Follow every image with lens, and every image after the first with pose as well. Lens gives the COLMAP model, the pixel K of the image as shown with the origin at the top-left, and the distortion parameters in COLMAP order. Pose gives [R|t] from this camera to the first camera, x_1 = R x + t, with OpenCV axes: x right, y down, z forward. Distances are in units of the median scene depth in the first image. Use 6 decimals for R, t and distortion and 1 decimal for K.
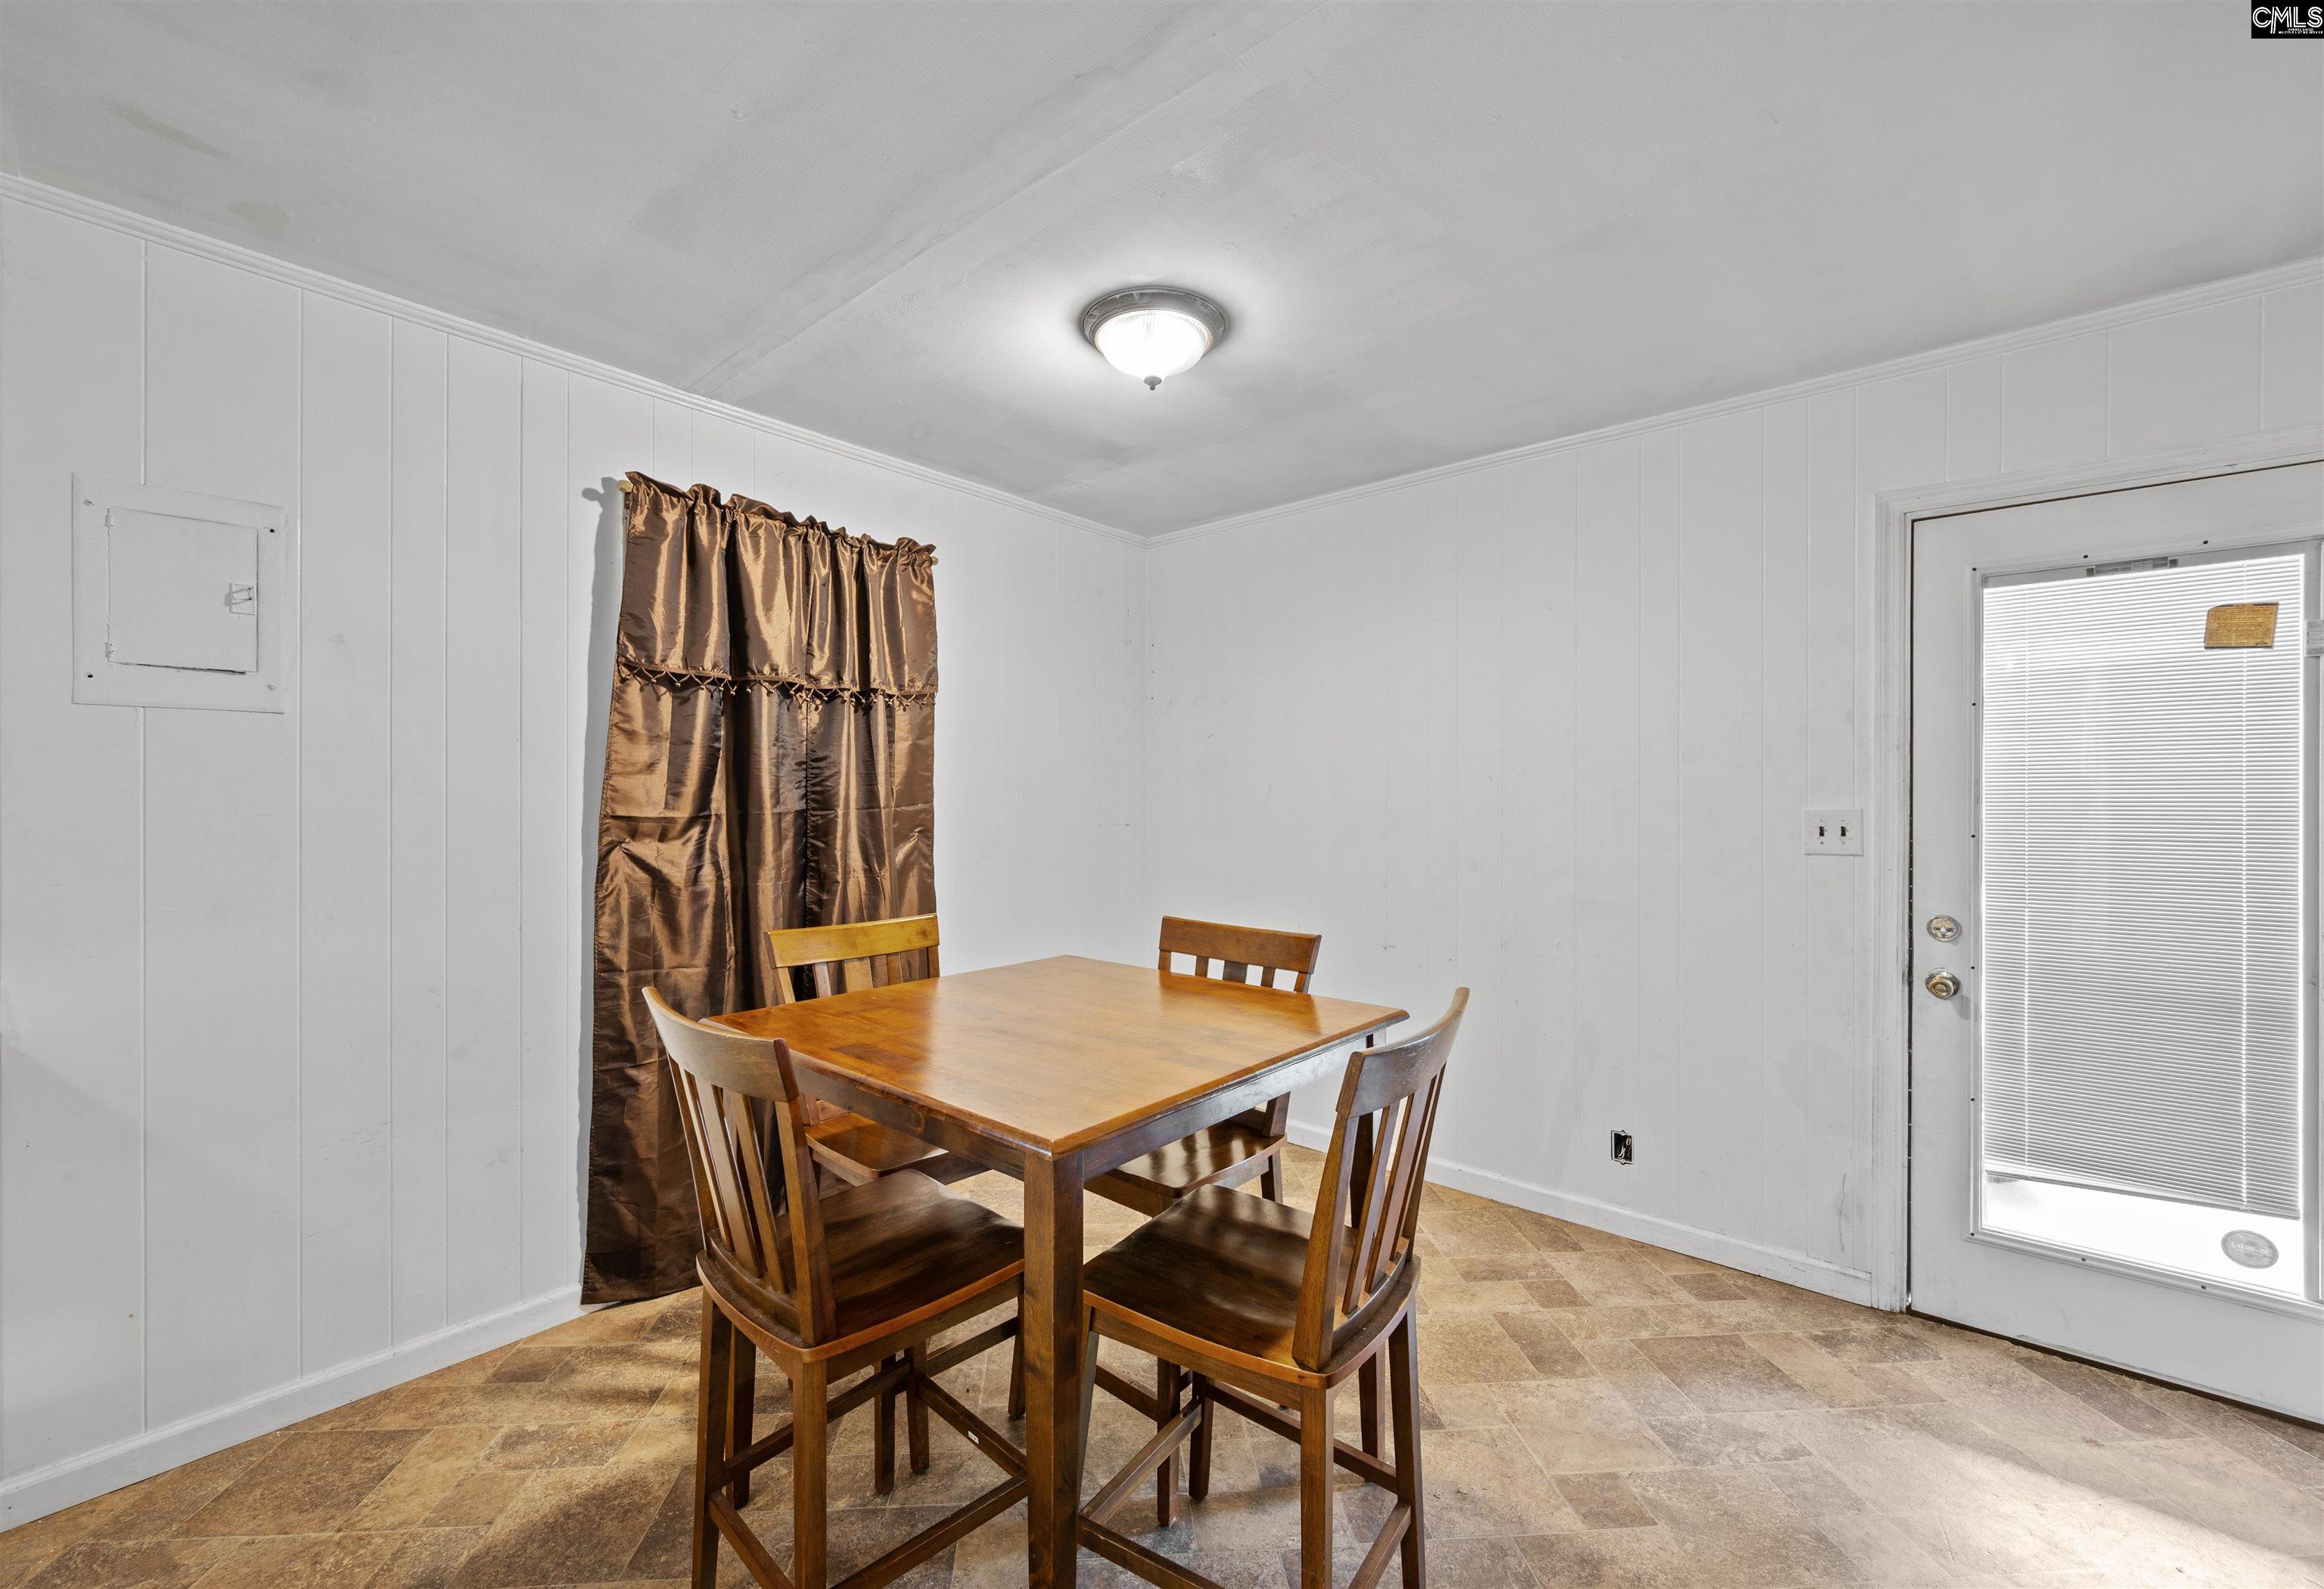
lens RADIAL K [[923.3, 0, 1162.0], [0, 923.3, 794.5], [0, 0, 1]] dist [0.000475, 0.000019]
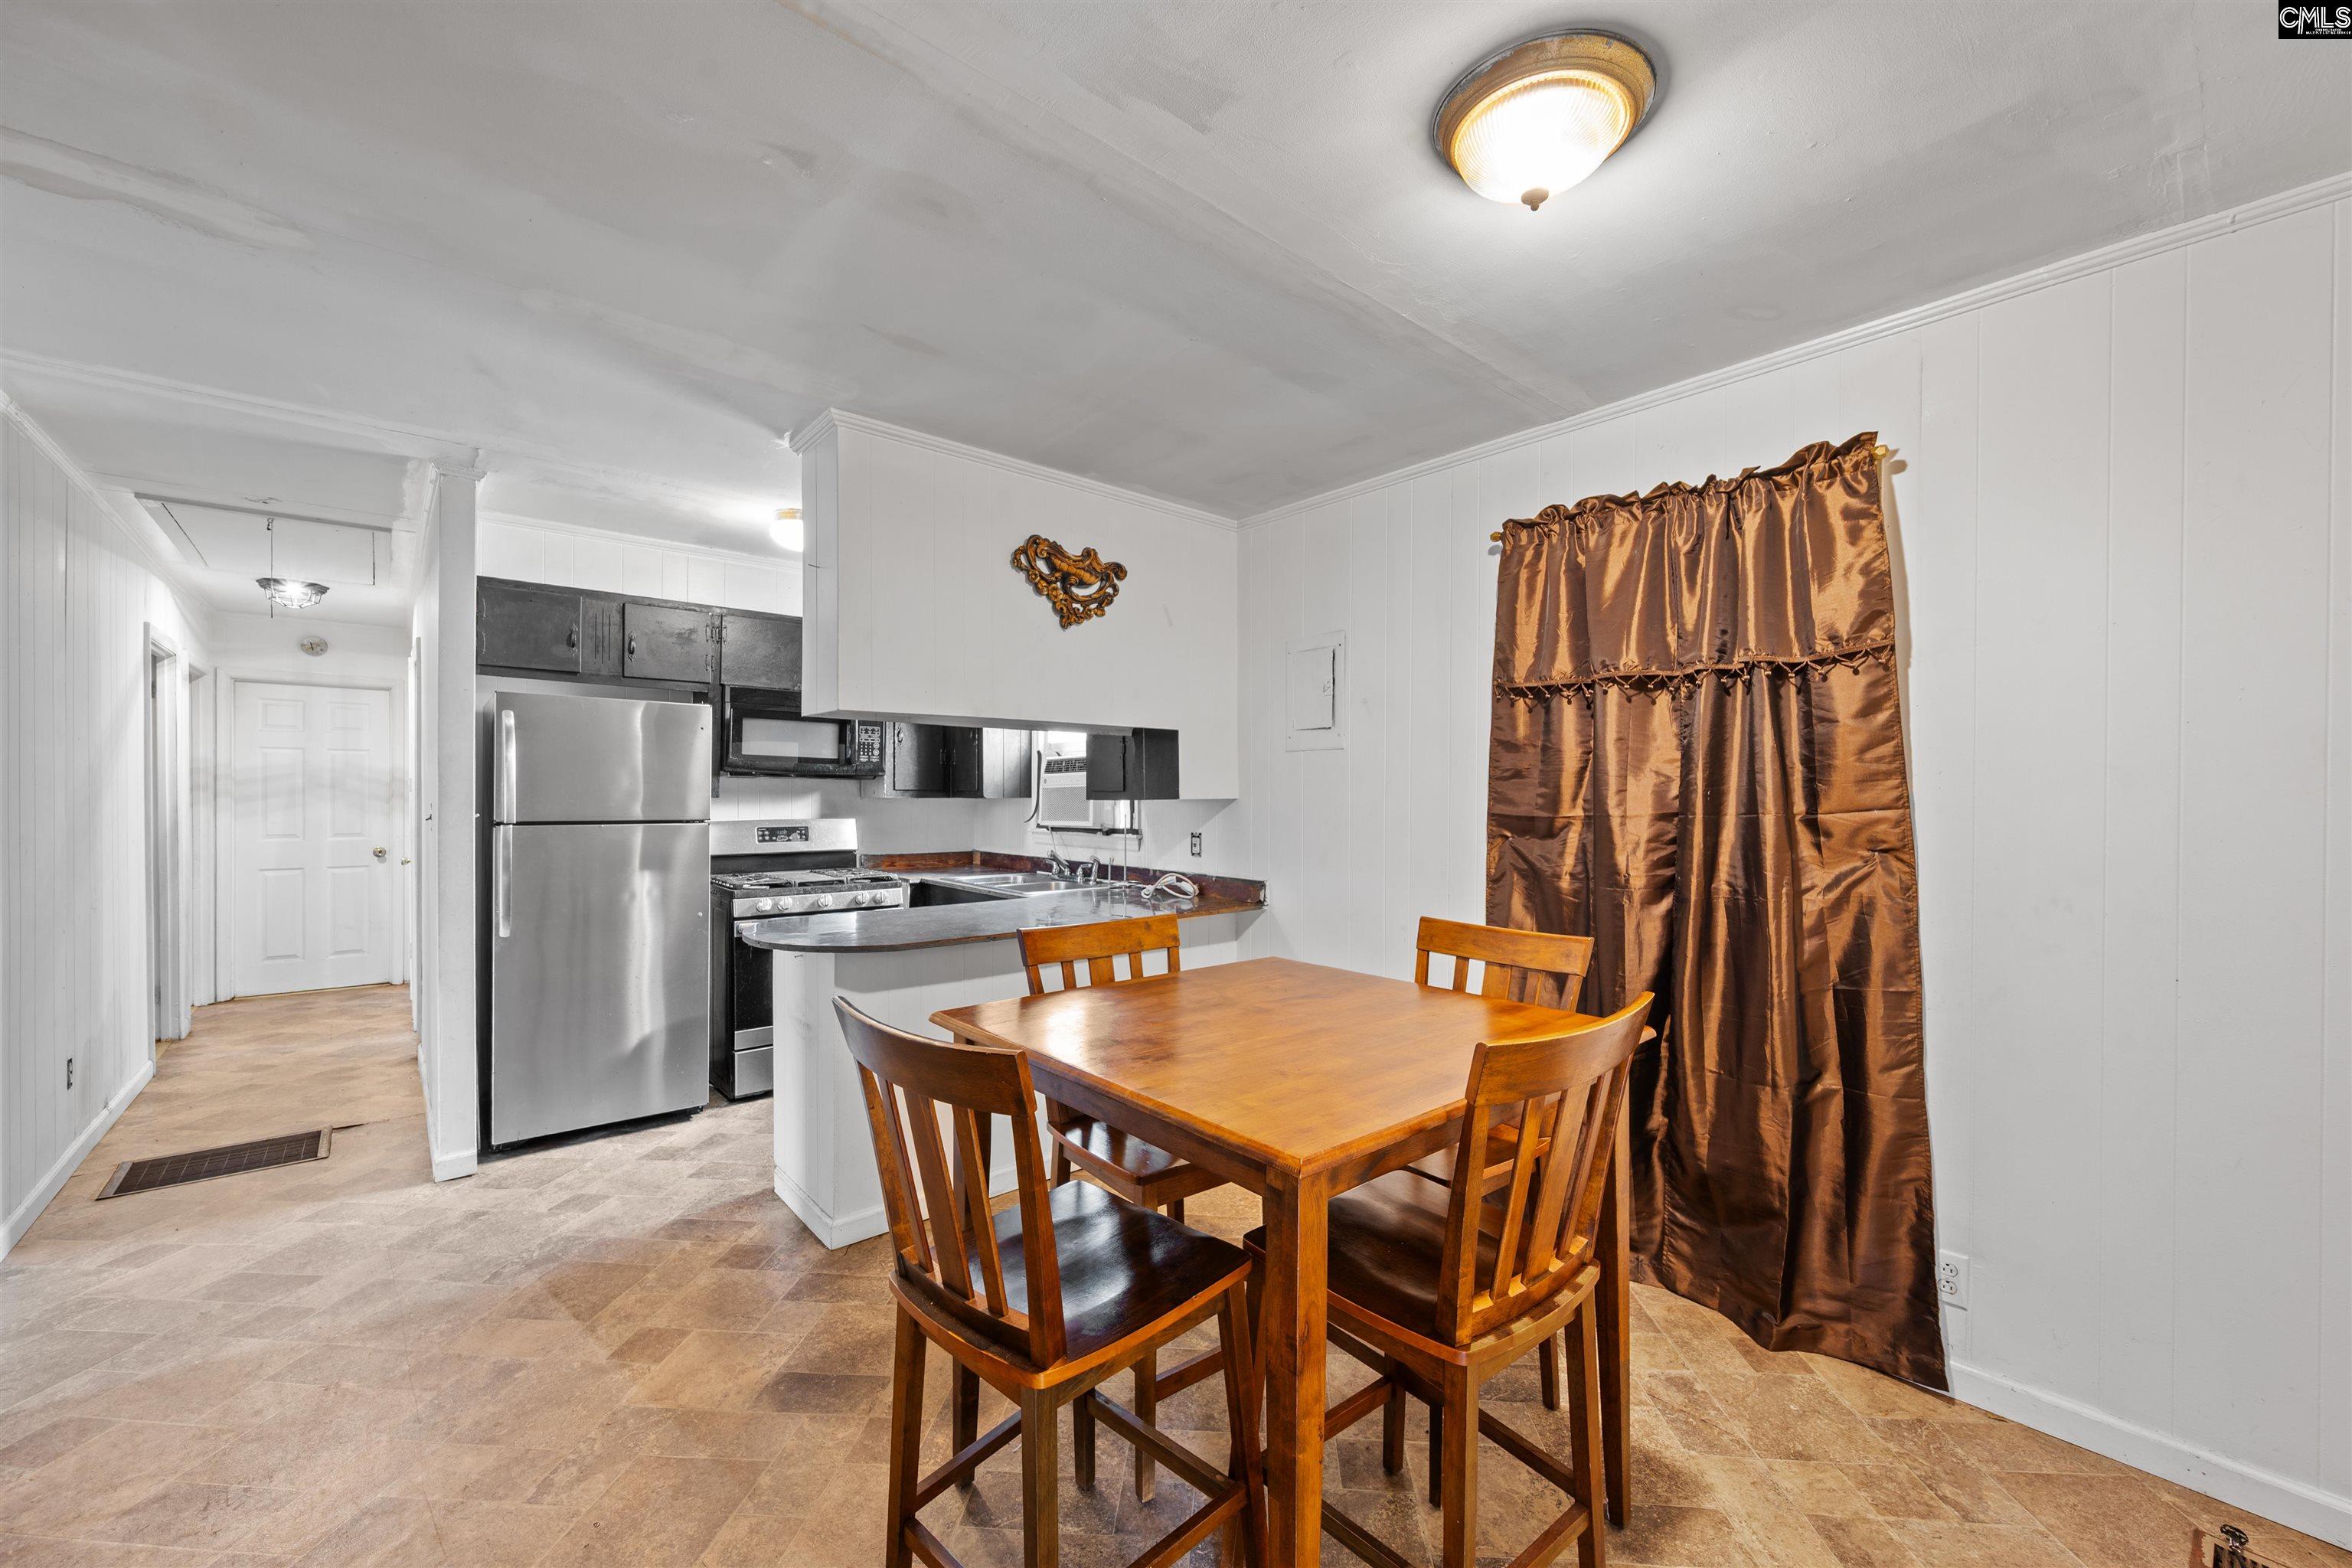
lens RADIAL K [[940.8, 0, 1176.0], [0, 940.8, 784.0], [0, 0, 1]] dist [-0.001900, -0.000267]
pose [[-0.161166, -0.013281, -0.986838, 0.659744], [-0.000837, 0.999911, -0.013320, 0.001387], [0.986927, -0.001320, -0.161163, 0.770013]]
